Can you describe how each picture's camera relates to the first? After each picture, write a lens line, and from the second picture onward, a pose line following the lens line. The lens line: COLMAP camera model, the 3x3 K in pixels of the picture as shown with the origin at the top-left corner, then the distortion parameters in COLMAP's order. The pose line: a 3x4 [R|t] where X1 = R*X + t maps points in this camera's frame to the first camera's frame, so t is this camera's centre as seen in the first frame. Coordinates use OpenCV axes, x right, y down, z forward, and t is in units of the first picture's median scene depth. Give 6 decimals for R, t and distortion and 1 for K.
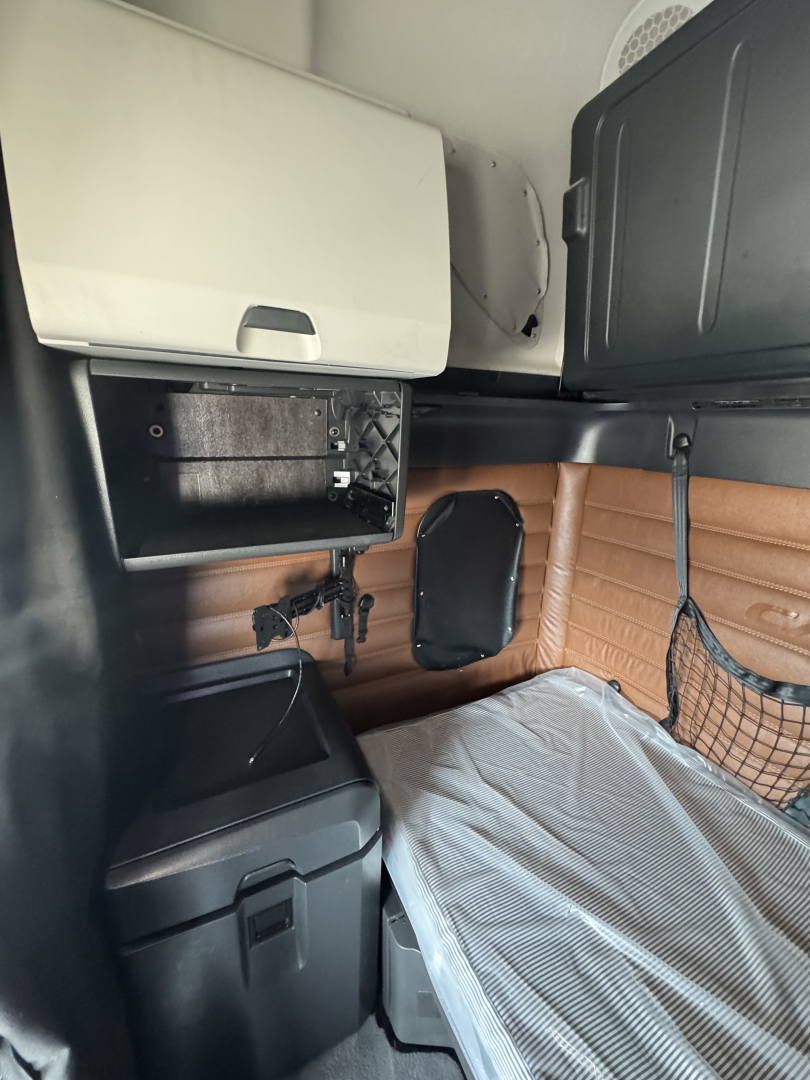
lens RADIAL K [[429.7, 0, 404.7], [0, 429.7, 544.6], [0, 0, 1]] dist [-0.000110, 0.000036]
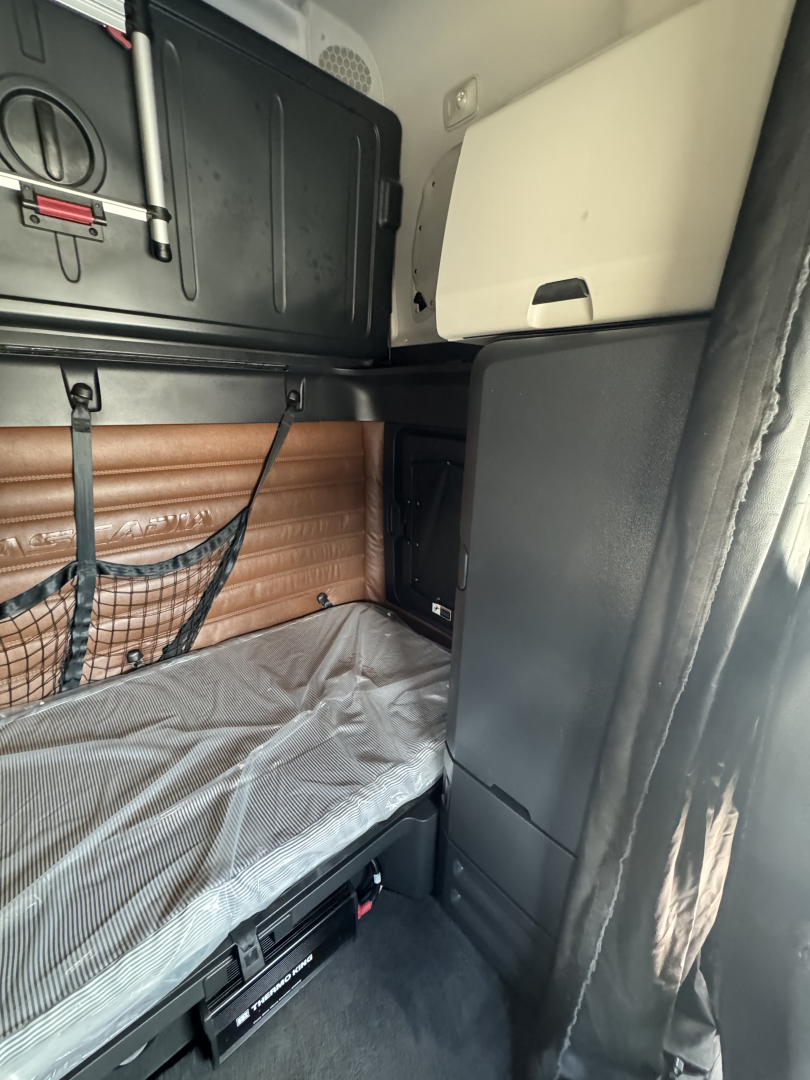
lens RADIAL K [[429.7, 0, 405.9], [0, 429.7, 537.2], [0, 0, 1]] dist [-0.000110, 0.000036]
pose [[-0.259363, -0.314856, 0.913015, -0.371772], [0.231709, 0.897468, 0.375317, -0.014513], [-0.937572, 0.308897, -0.159815, 0.130059]]
